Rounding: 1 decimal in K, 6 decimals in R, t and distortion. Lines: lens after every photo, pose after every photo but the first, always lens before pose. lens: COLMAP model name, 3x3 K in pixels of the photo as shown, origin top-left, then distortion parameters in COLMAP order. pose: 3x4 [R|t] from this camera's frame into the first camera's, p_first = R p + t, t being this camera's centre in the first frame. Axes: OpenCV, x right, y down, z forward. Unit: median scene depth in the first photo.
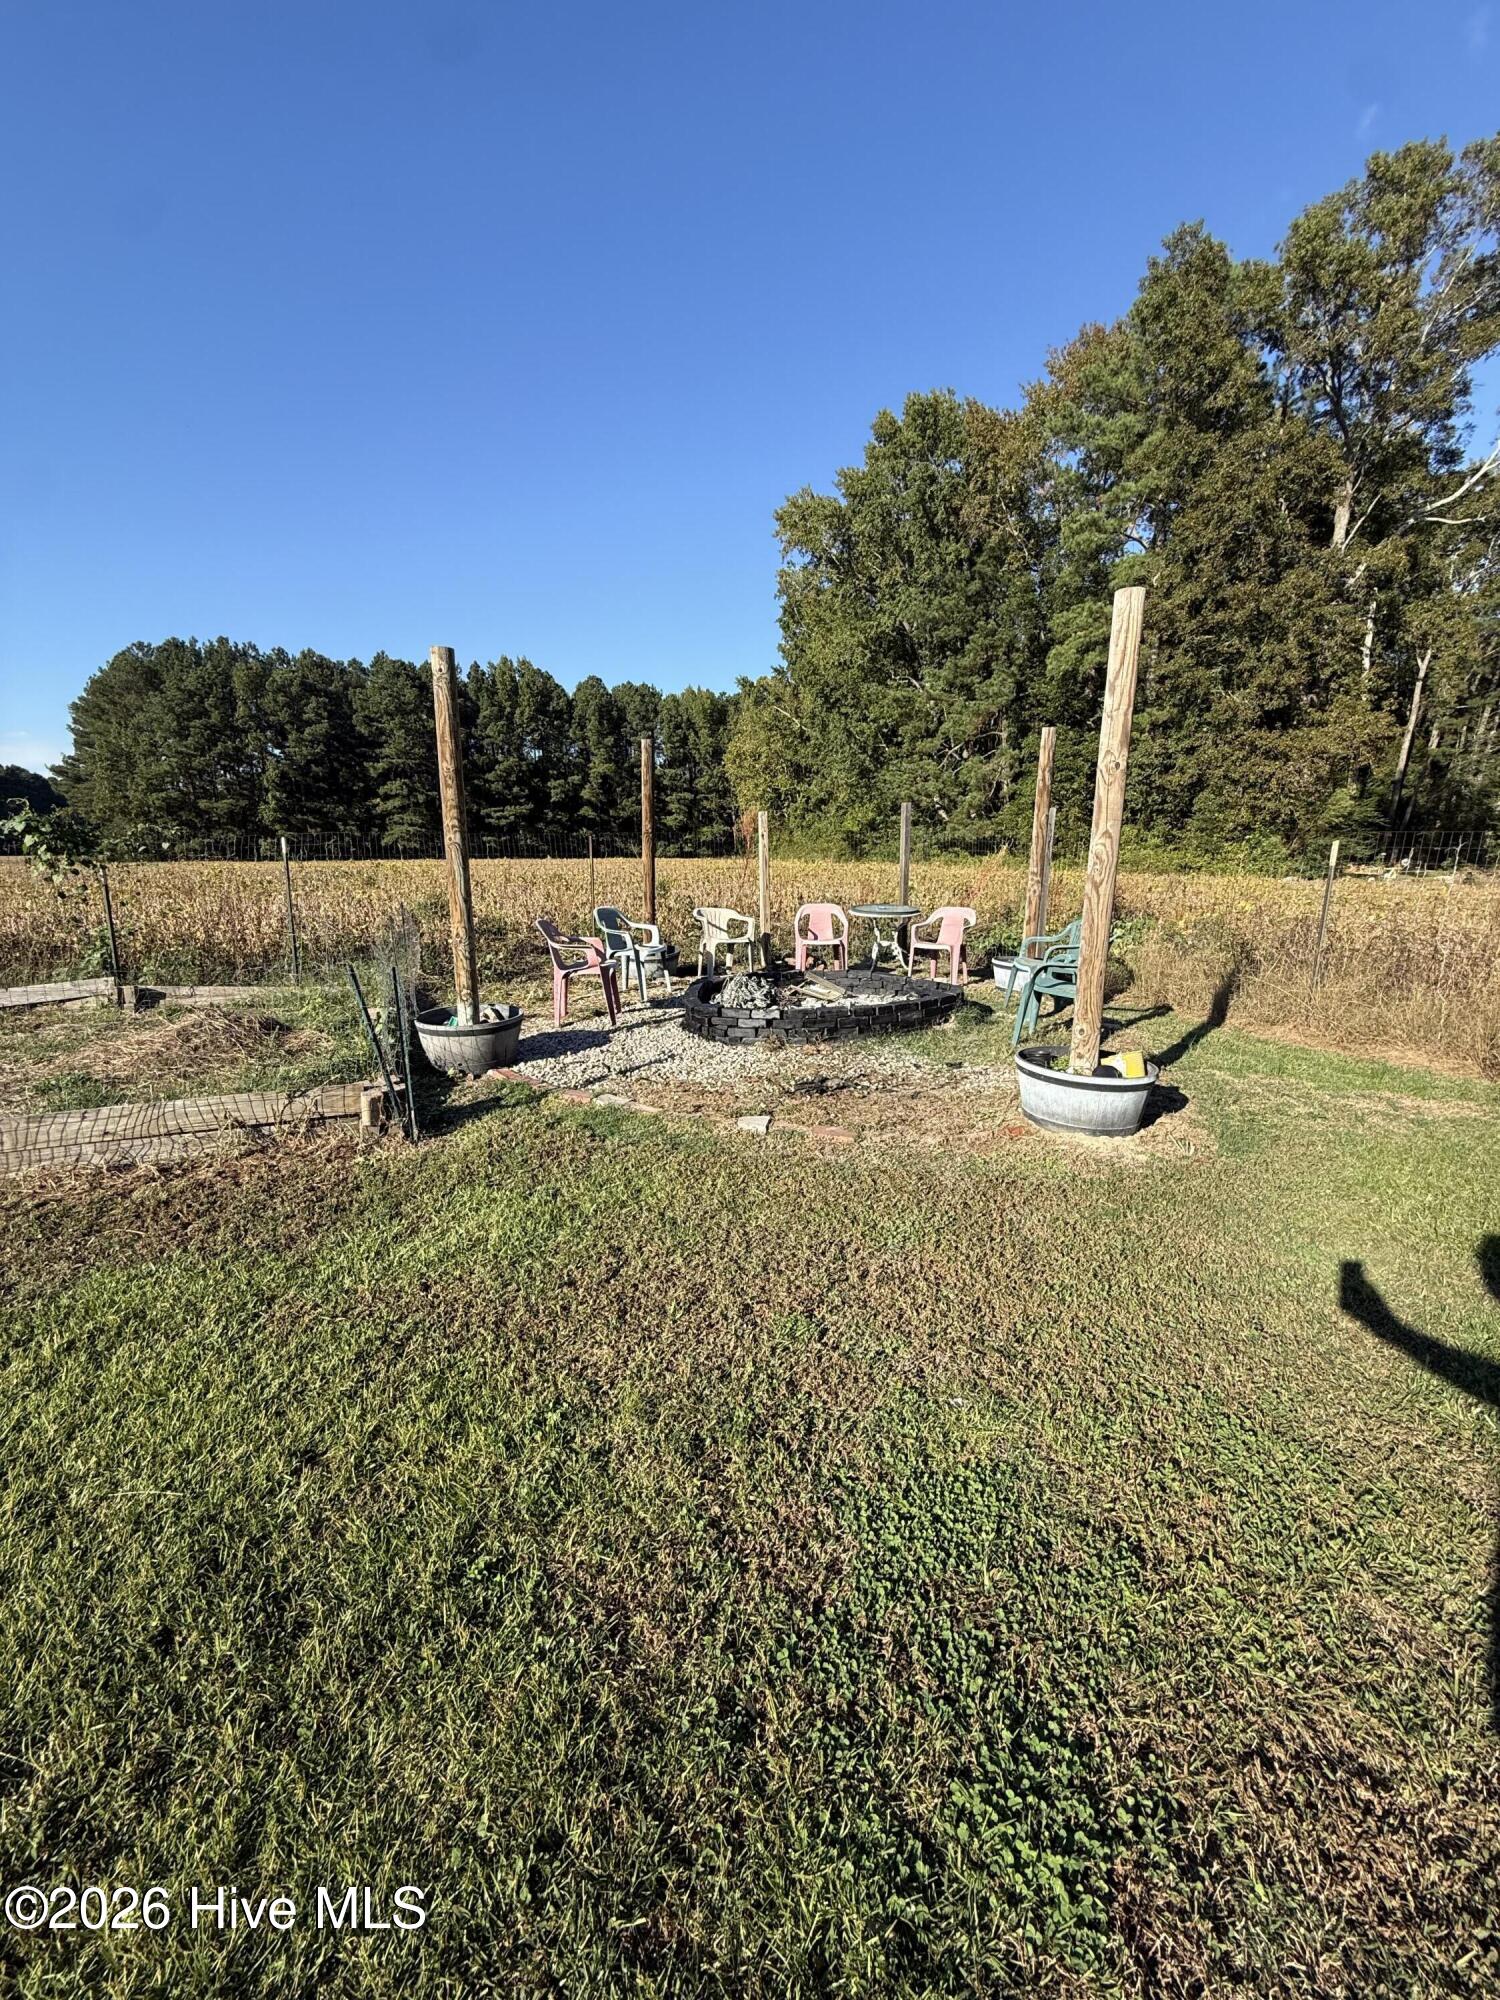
lens RADIAL K [[799.3, 0, 759.5], [0, 799.3, 1001.4], [0, 0, 1]] dist [-0.001905, 0.000439]
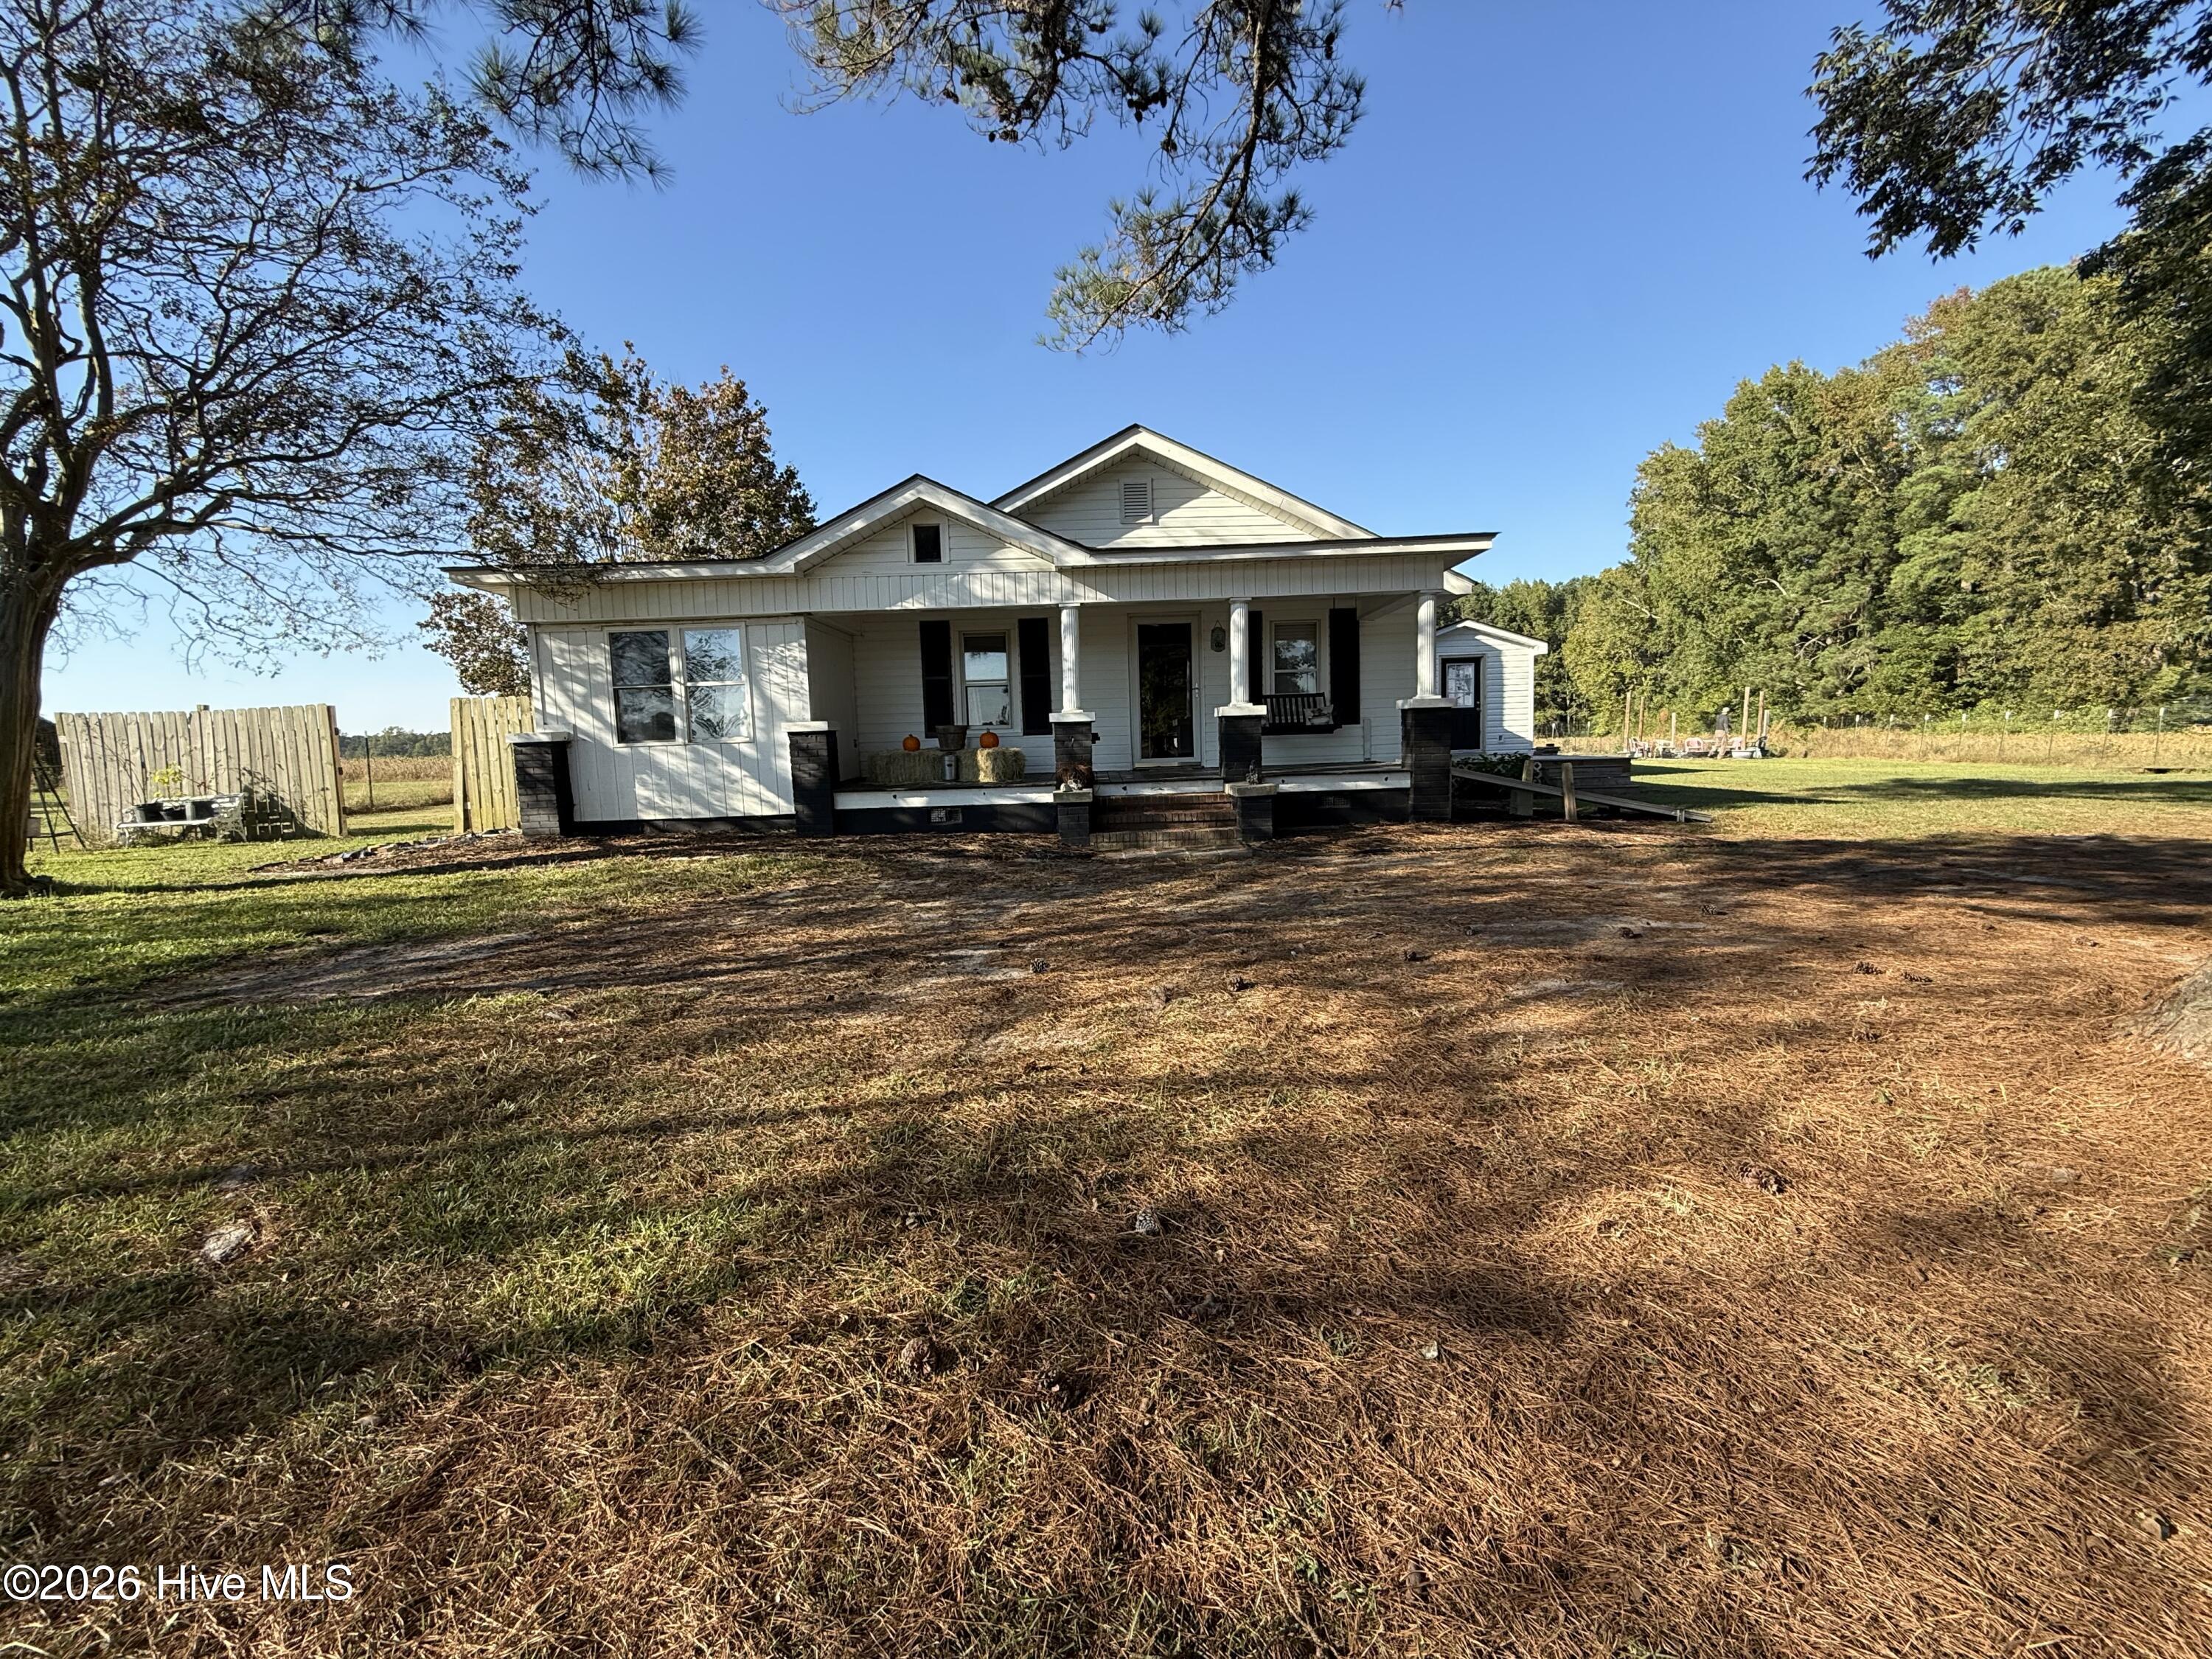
lens RADIAL K [[884.0, 0, 1107.8], [0, 884.0, 832.5], [0, 0, 1]] dist [-0.001905, 0.000439]
pose [[0.886702, 0.024045, -0.461715, -0.035899], [-0.062834, 0.995648, -0.068819, 0.062435], [0.458051, 0.090034, 0.884355, -0.310624]]
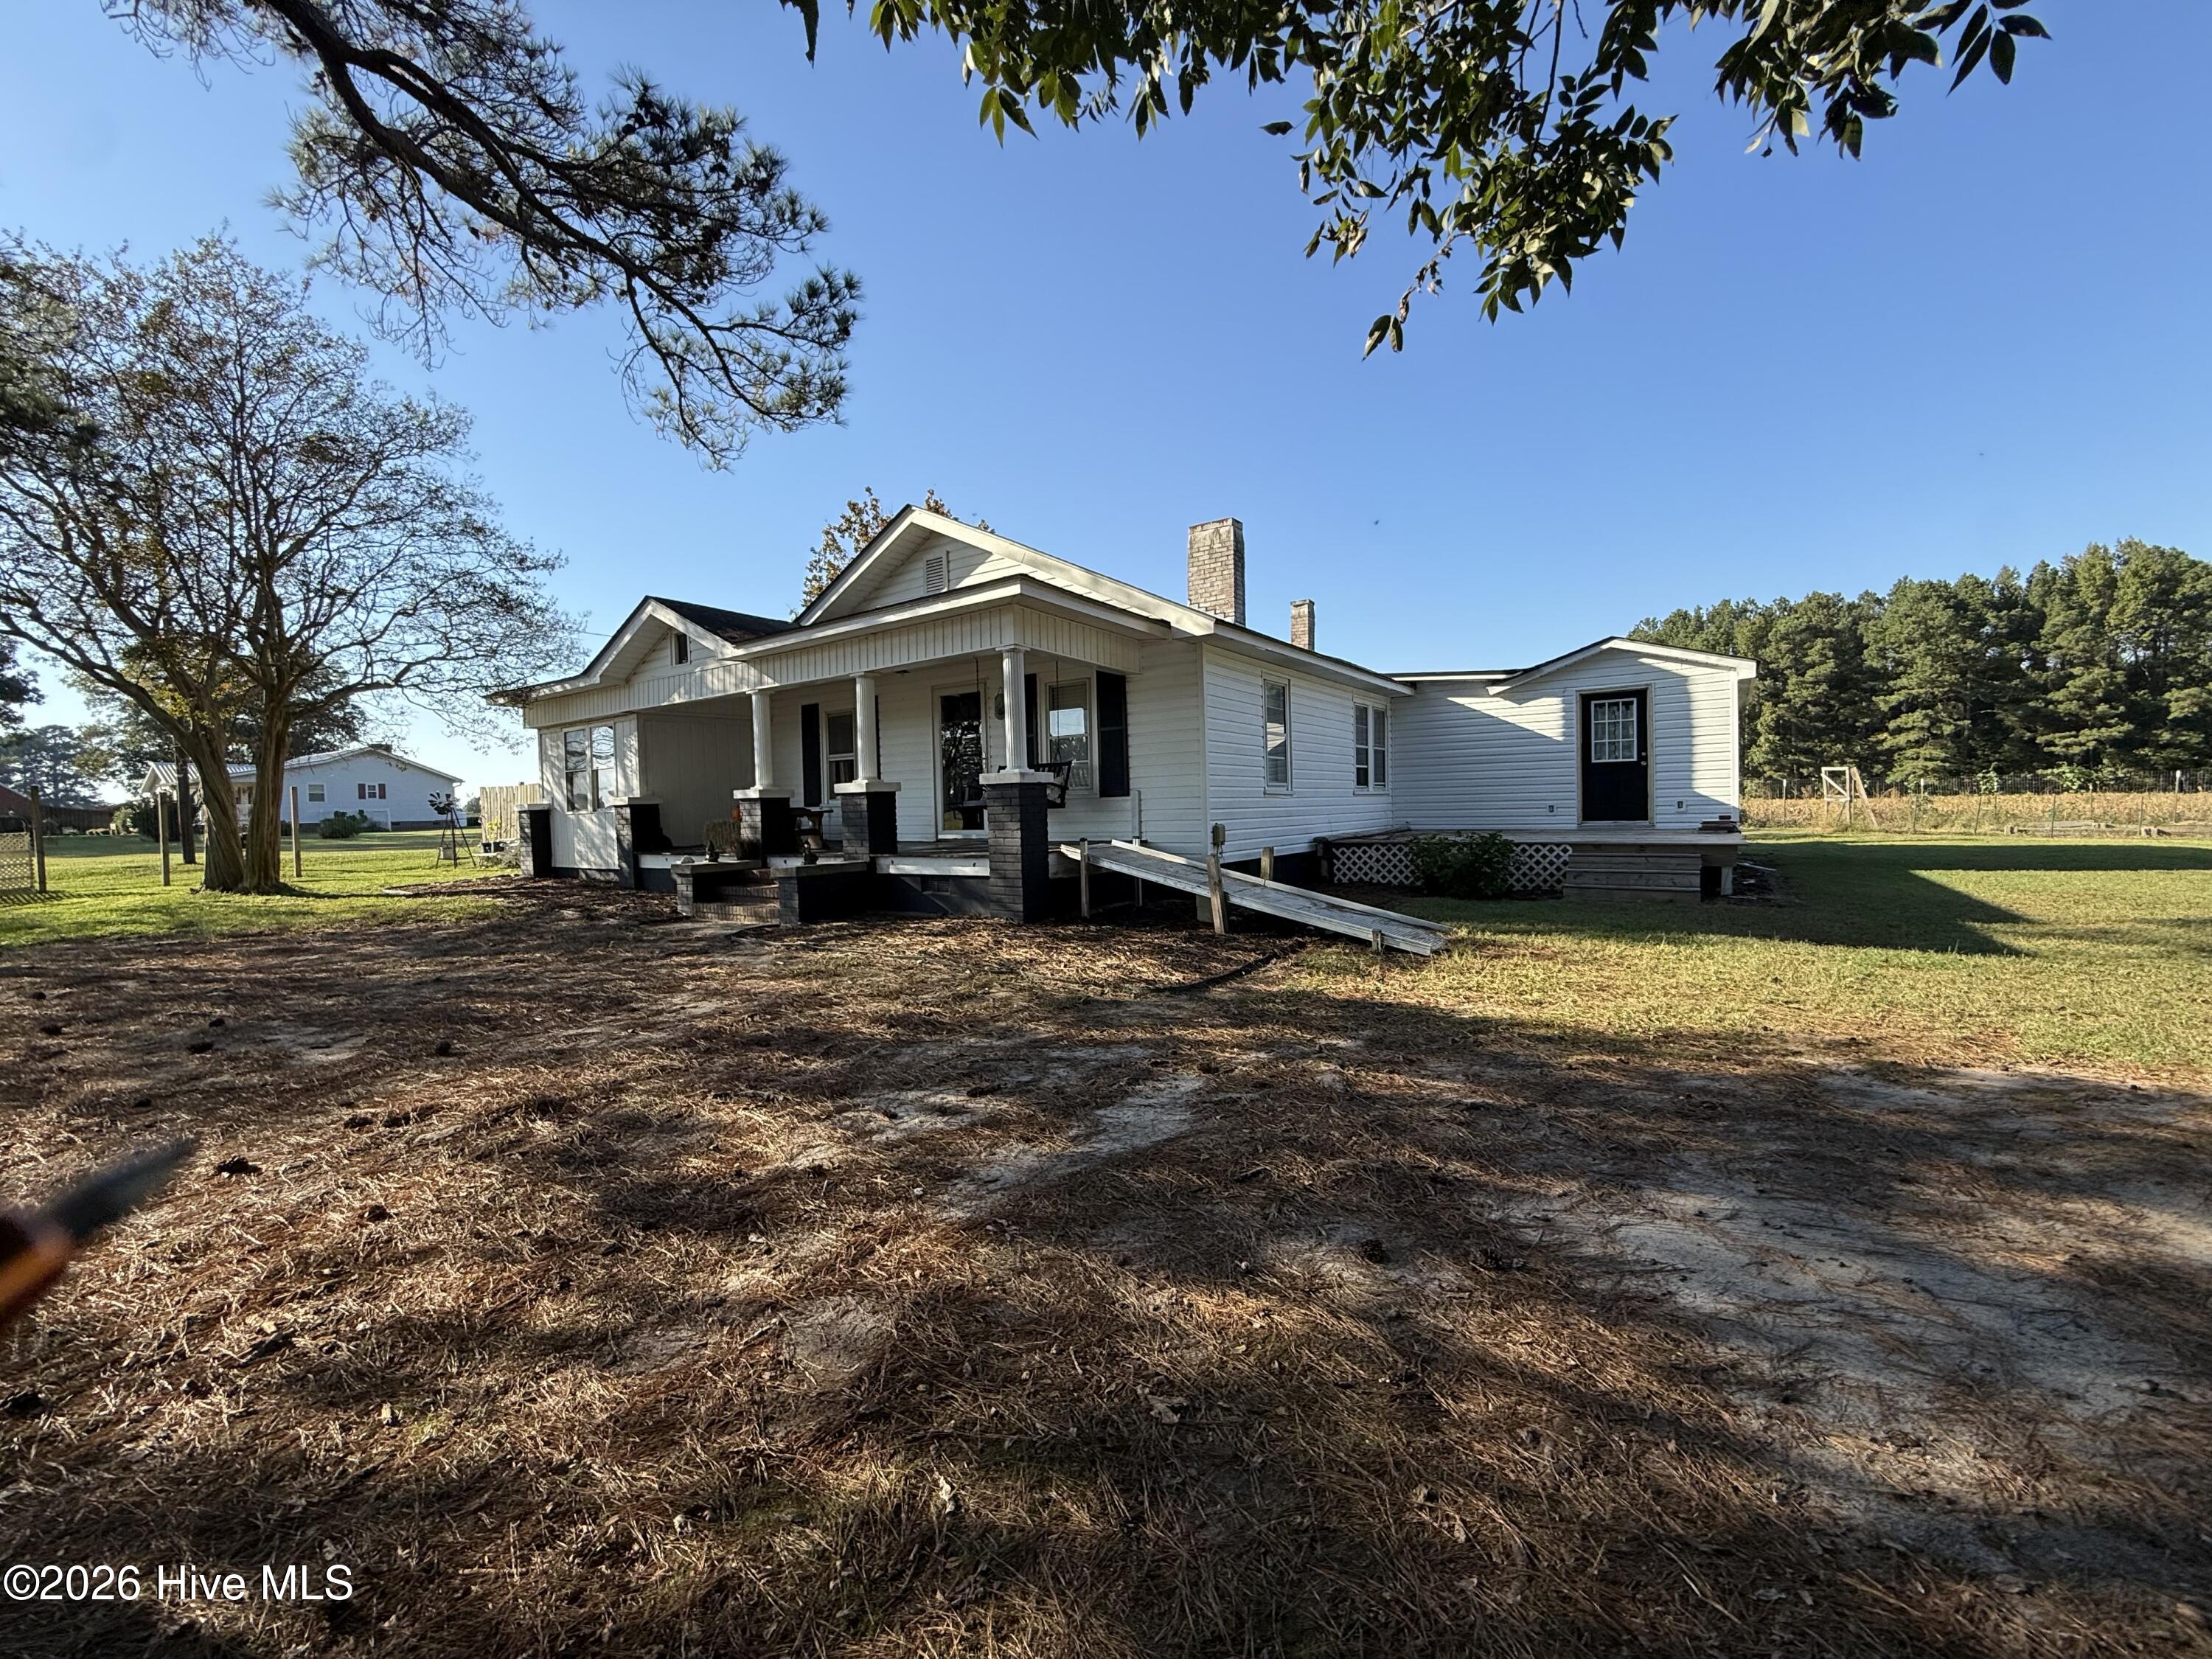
lens RADIAL K [[884.0, 0, 1100.0], [0, 884.0, 825.4], [0, 0, 1]] dist [-0.001905, 0.000439]
pose [[0.457944, 0.013192, -0.888883, 0.014055], [-0.148241, 0.987023, -0.061723, 0.050801], [0.876534, 0.160035, 0.453957, -0.254447]]
